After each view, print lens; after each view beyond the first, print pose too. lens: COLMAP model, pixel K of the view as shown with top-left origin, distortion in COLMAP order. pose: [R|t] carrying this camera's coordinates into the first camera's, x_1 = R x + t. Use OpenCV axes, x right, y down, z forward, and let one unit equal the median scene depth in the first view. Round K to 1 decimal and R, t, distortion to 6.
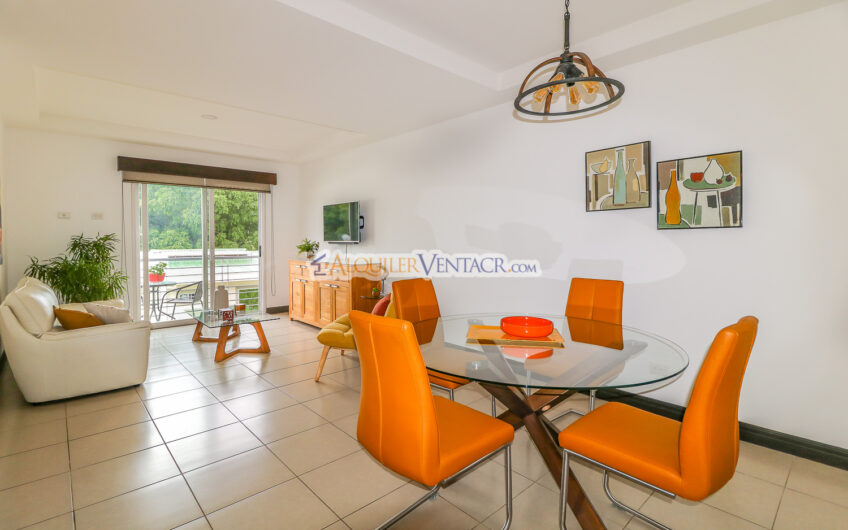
lens RADIAL K [[402.6, 0, 421.9], [0, 402.6, 246.6], [0, 0, 1]] dist [0.006693, -0.004293]
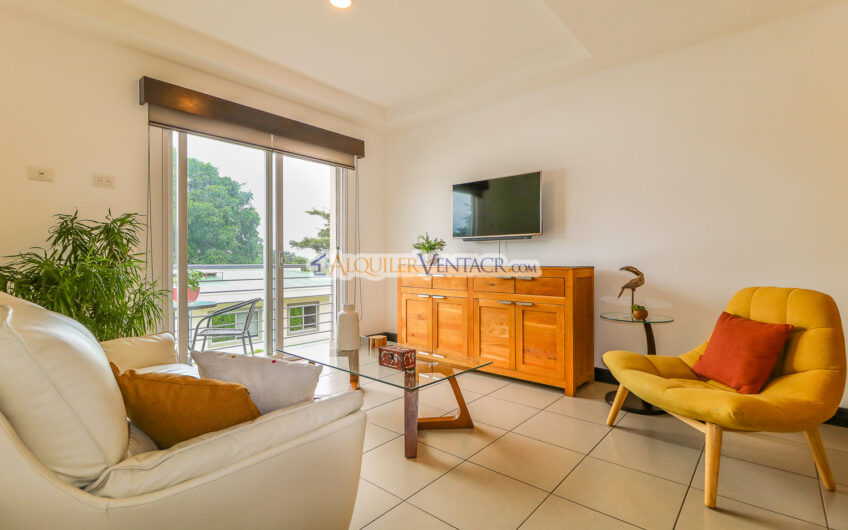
lens RADIAL K [[402.6, 0, 424.9], [0, 402.6, 262.5], [0, 0, 1]] dist [0.006693, -0.004293]
pose [[0.992268, 0.001016, 0.124106, -0.423776], [0.000842, 0.999888, -0.014913, 0.042498], [-0.124107, 0.014902, 0.992157, 0.389035]]
